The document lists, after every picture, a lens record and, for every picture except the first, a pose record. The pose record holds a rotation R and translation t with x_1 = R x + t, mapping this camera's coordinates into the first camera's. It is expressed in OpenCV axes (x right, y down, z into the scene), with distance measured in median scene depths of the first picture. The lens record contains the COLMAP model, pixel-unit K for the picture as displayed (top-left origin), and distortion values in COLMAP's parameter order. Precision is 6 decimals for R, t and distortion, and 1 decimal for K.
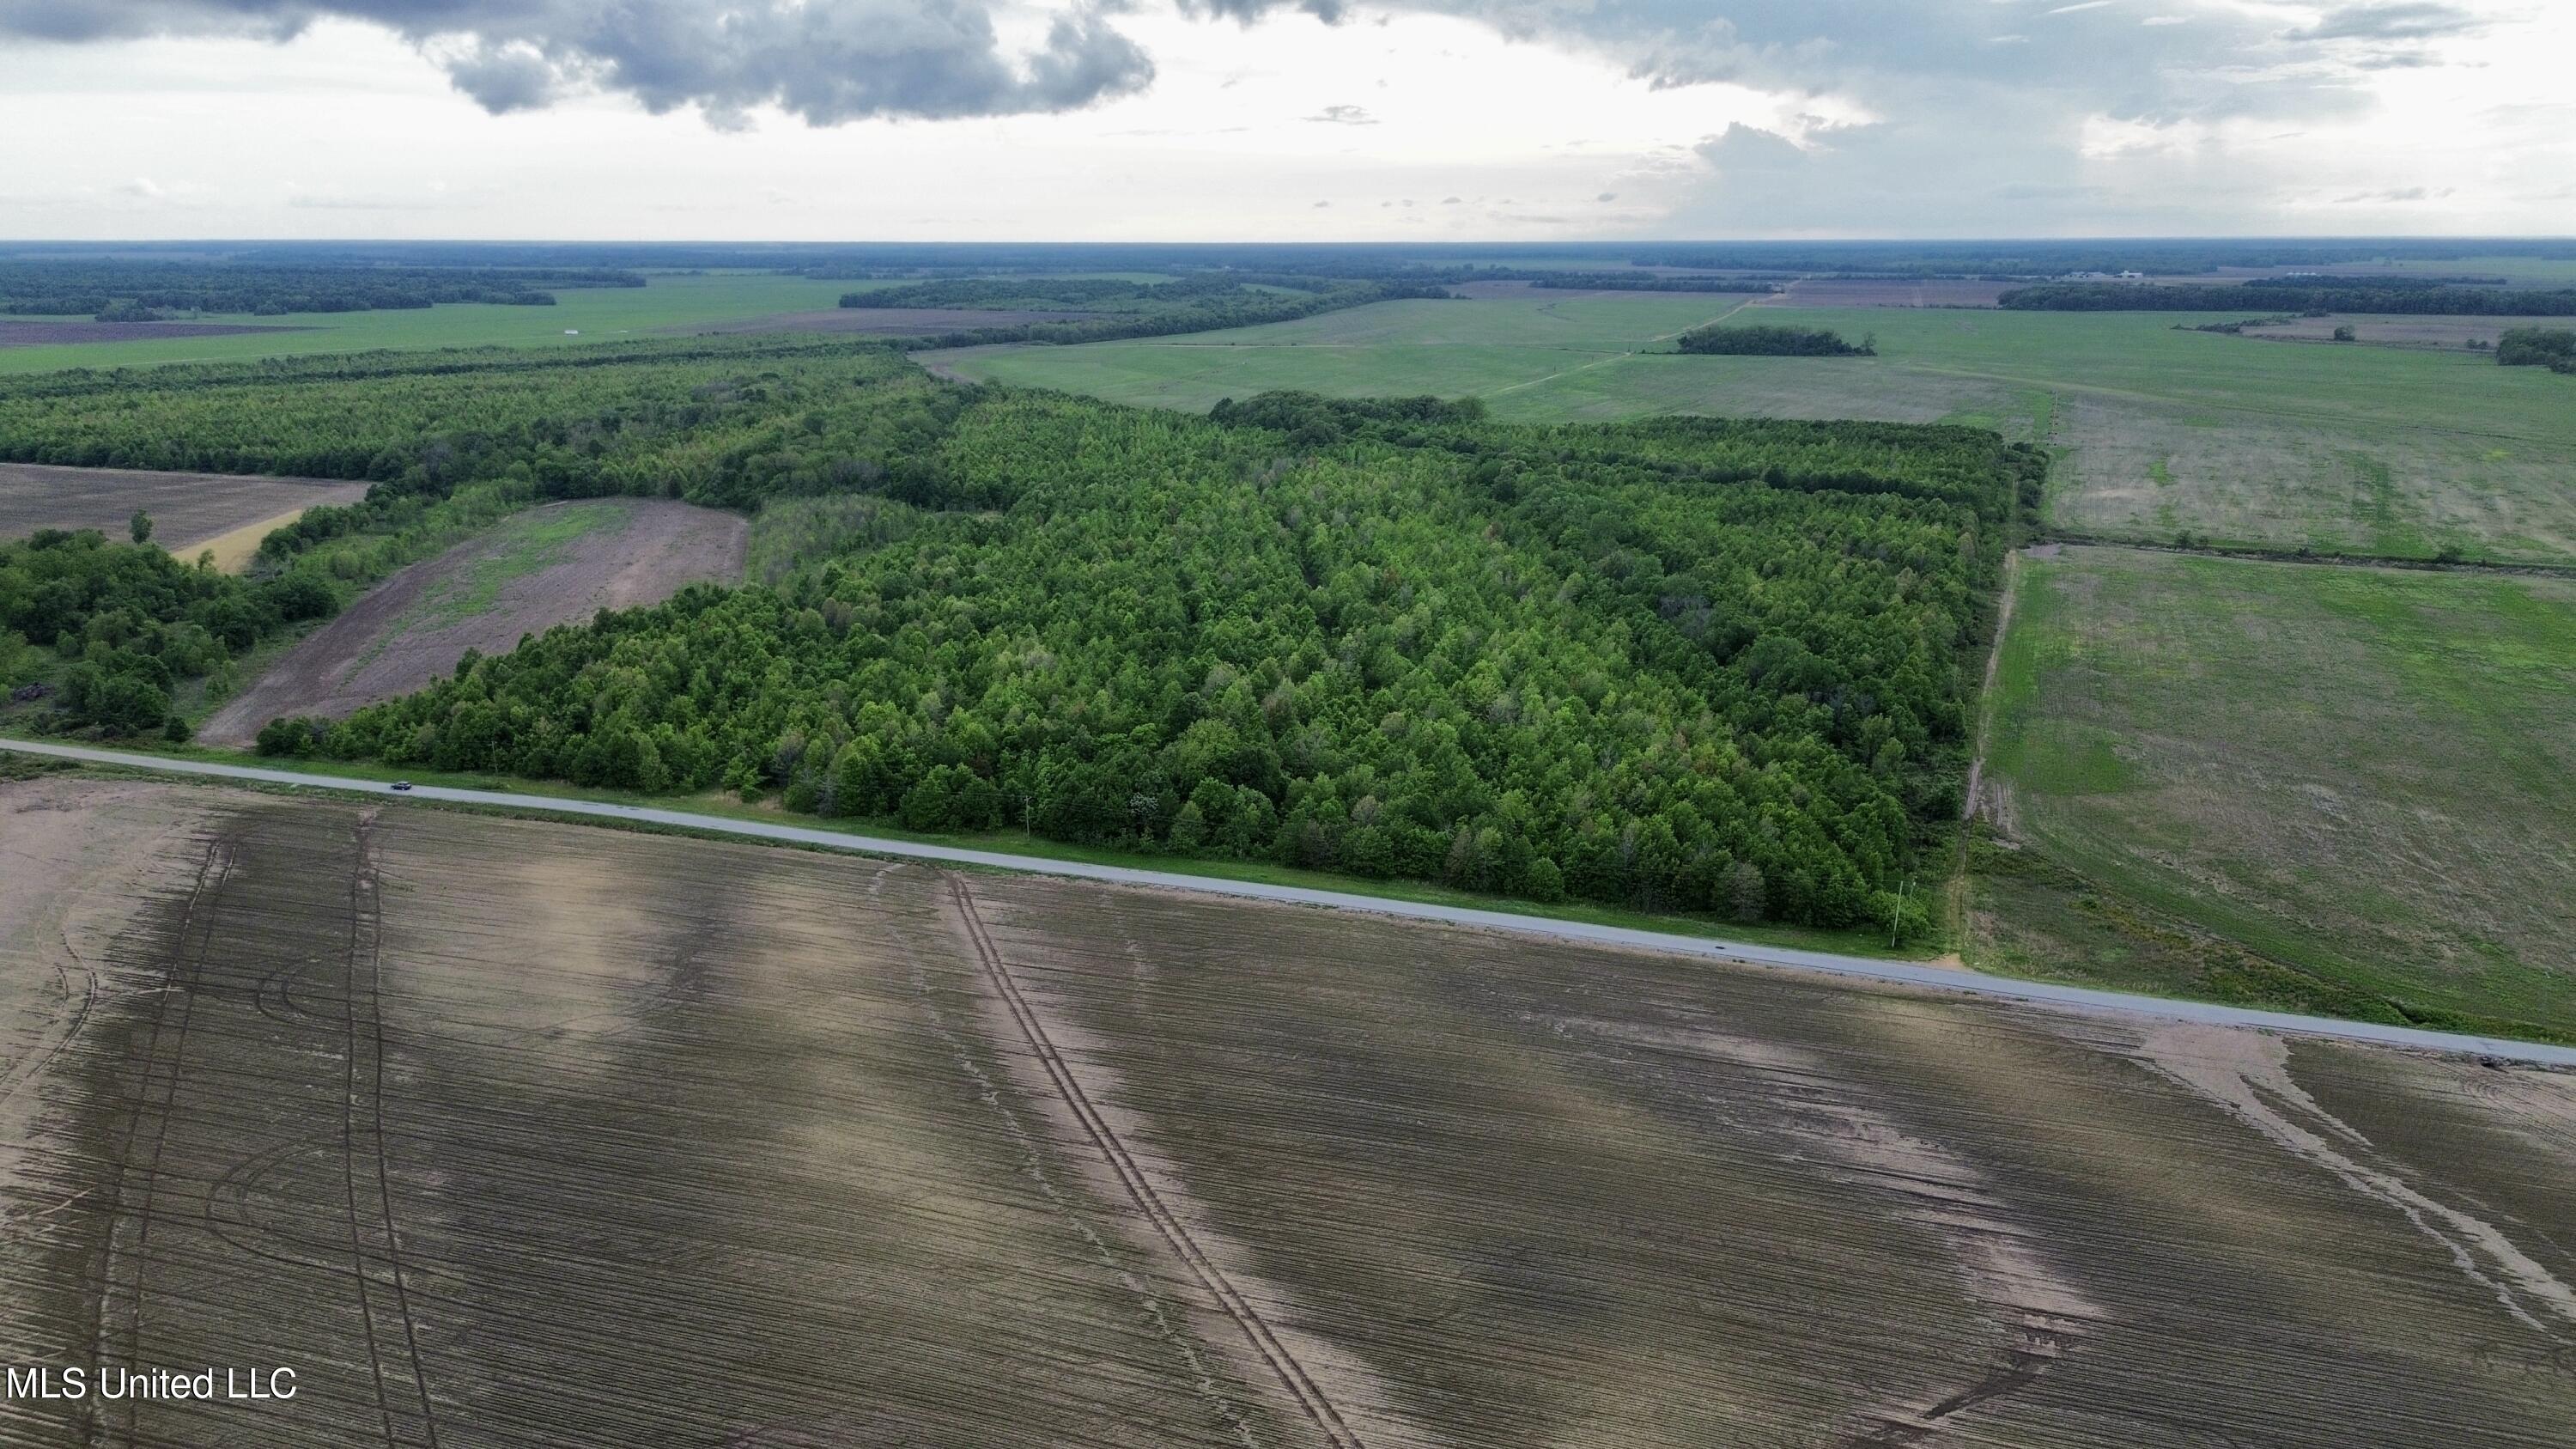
lens RADIAL K [[1826.1, 0, 1288.0], [0, 1826.1, 724.5], [0, 0, 1]] dist [0.081325, -0.087529]
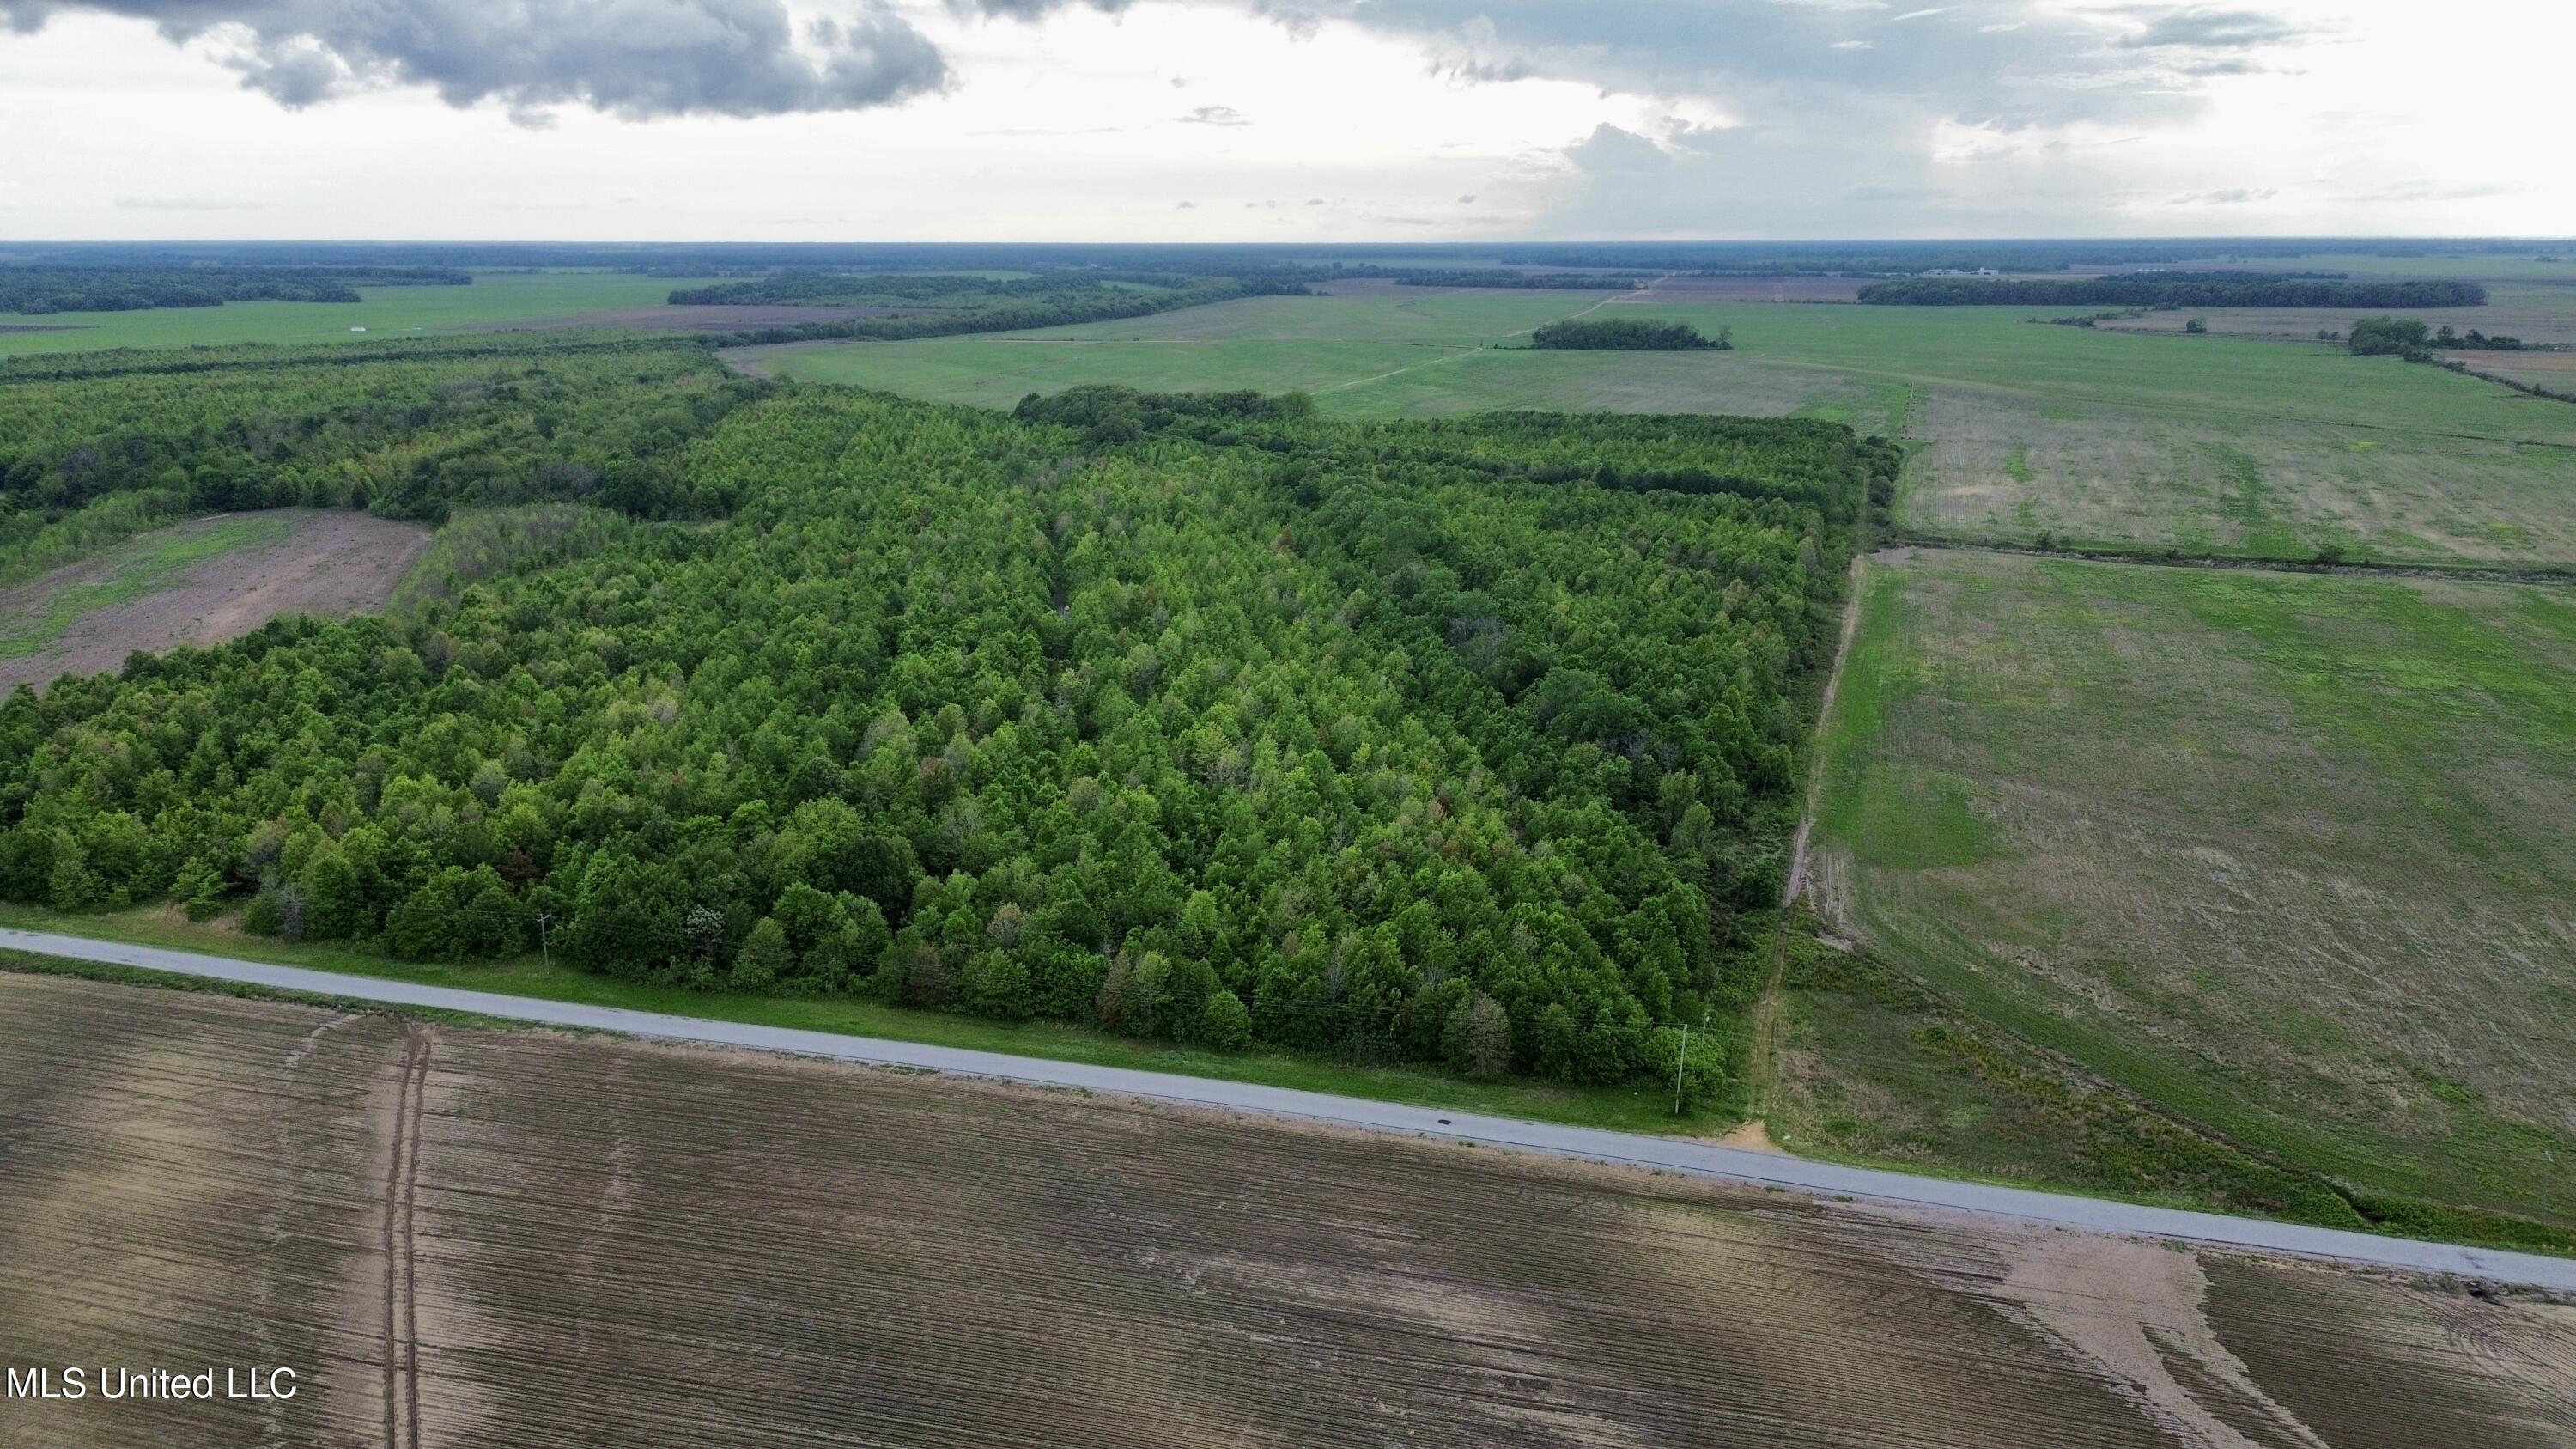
lens RADIAL K [[1826.1, 0, 1288.0], [0, 1826.1, 724.5], [0, 0, 1]] dist [0.081325, -0.087529]
pose [[0.997967, -0.017031, 0.061411, 0.057870], [0.017070, 0.999854, -0.000113, -0.016544], [-0.061400, 0.001161, 0.998113, 0.121973]]
